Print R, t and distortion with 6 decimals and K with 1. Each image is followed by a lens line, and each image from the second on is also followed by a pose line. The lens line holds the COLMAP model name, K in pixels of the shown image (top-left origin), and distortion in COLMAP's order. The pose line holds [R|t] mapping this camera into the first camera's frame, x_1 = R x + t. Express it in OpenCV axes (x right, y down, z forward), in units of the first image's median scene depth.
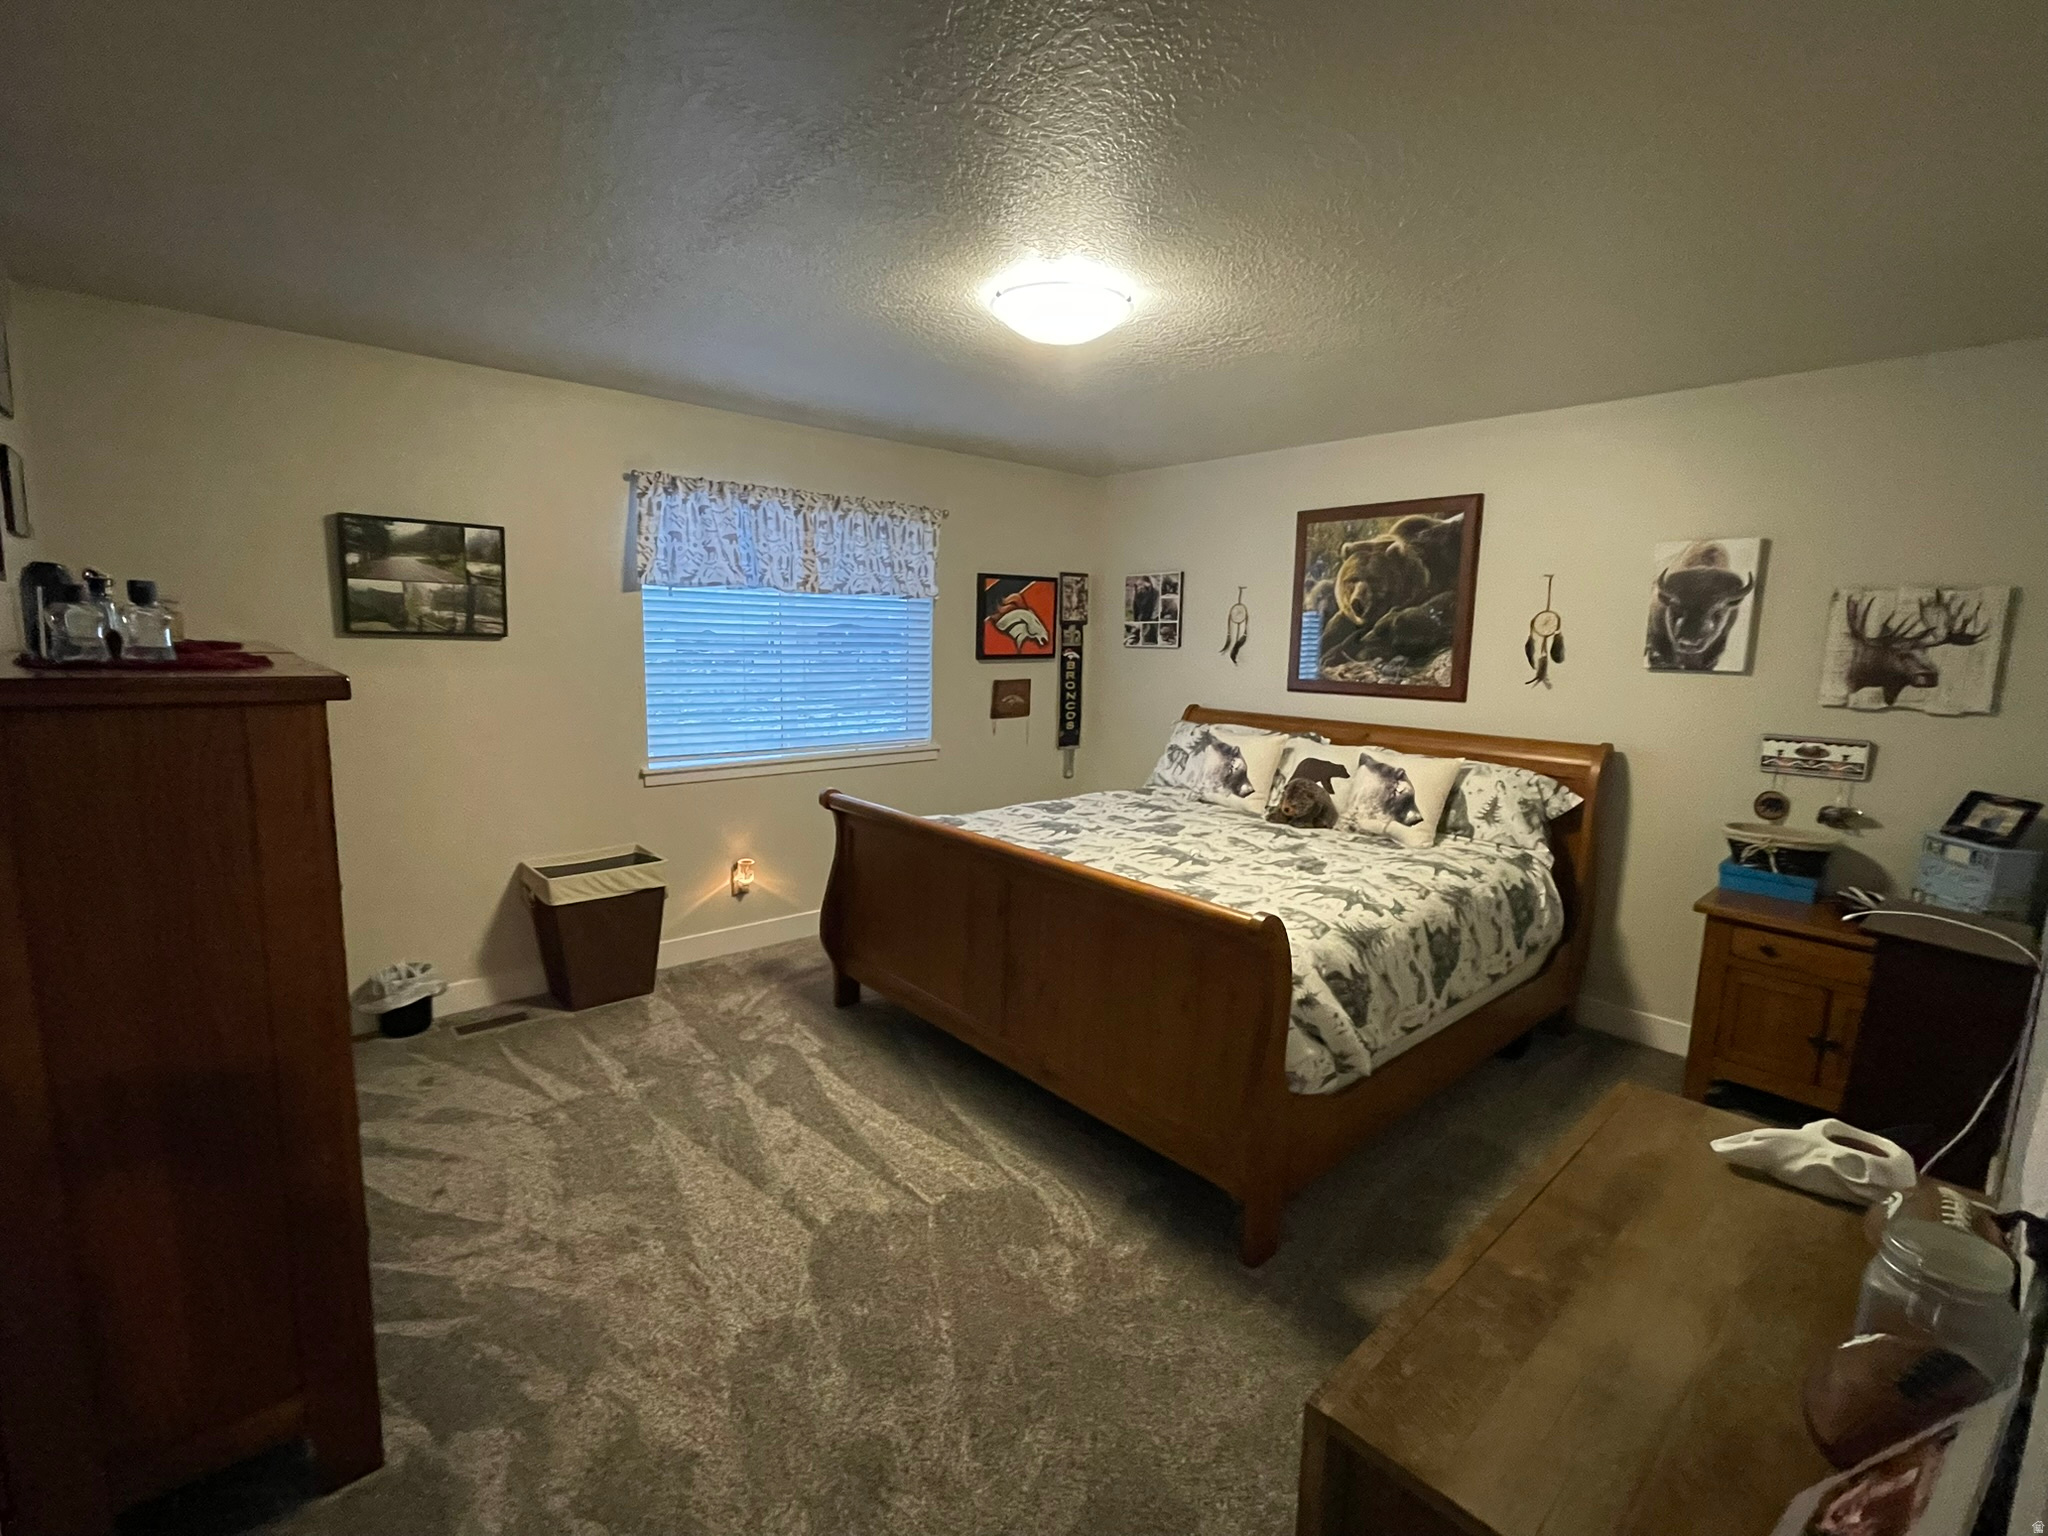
lens RADIAL K [[921.6, 0, 1024.0], [0, 921.6, 768.0], [0, 0, 1]] dist [-0.010948, 0.000605]
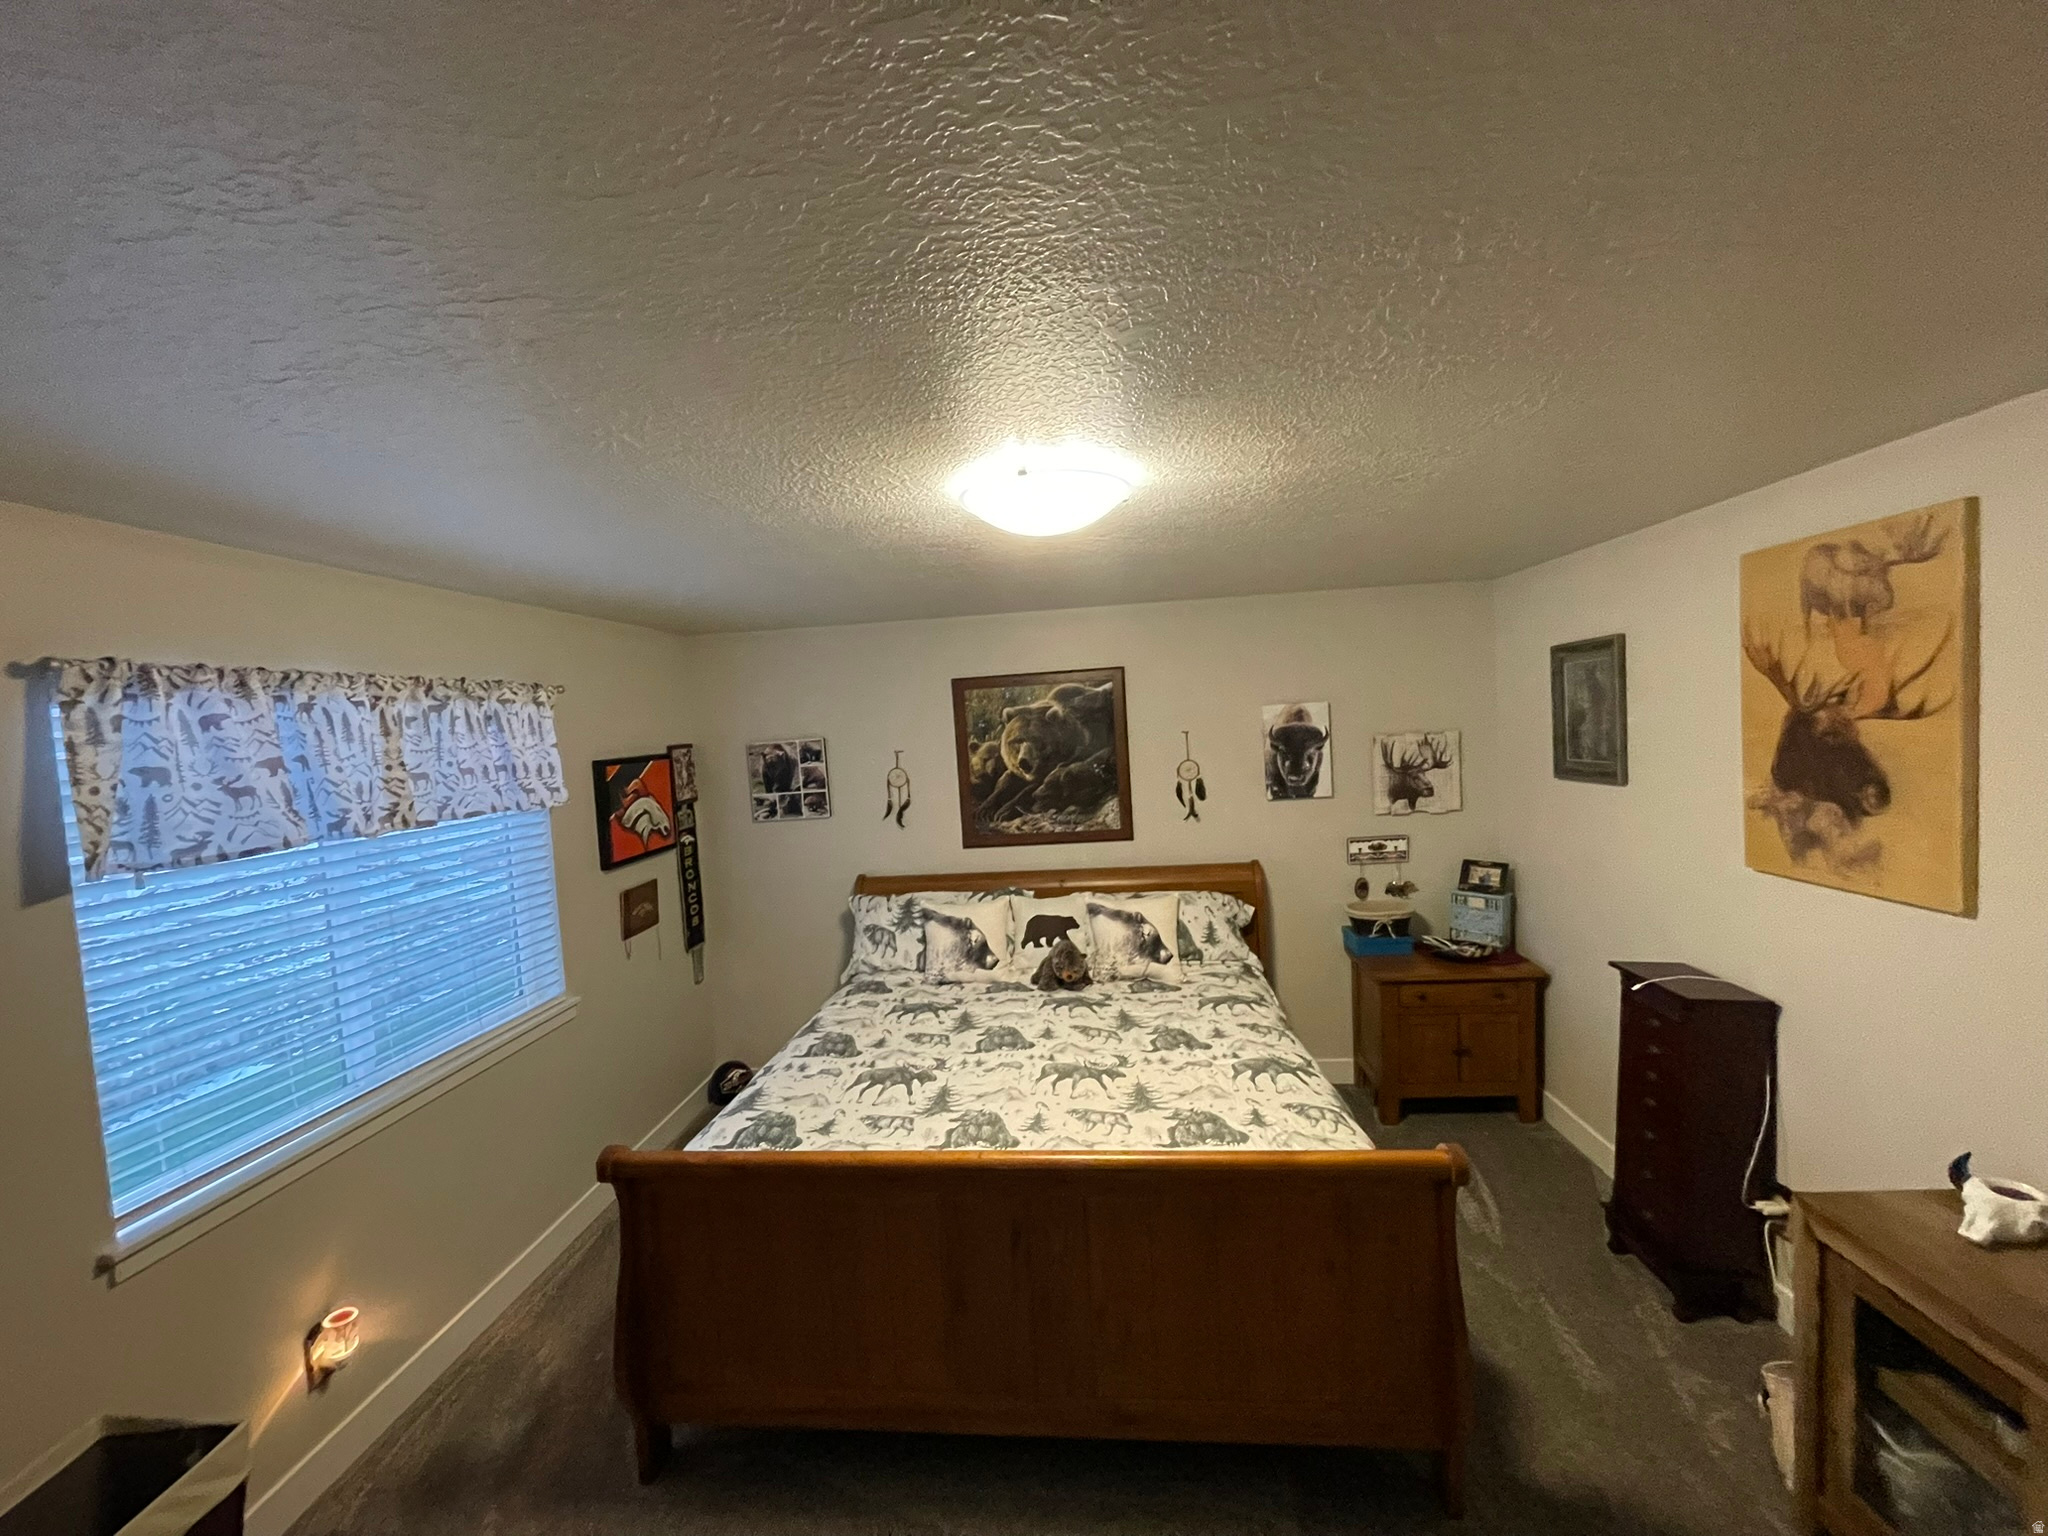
lens RADIAL K [[818.3, 0, 1024.0], [0, 818.3, 768.0], [0, 0, 1]] dist [0.001940, 0.000106]
pose [[0.727226, -0.101726, 0.678819, -0.301801], [0.171762, 0.984463, -0.036481, -0.139262], [-0.664561, 0.143125, 0.733399, 0.297386]]
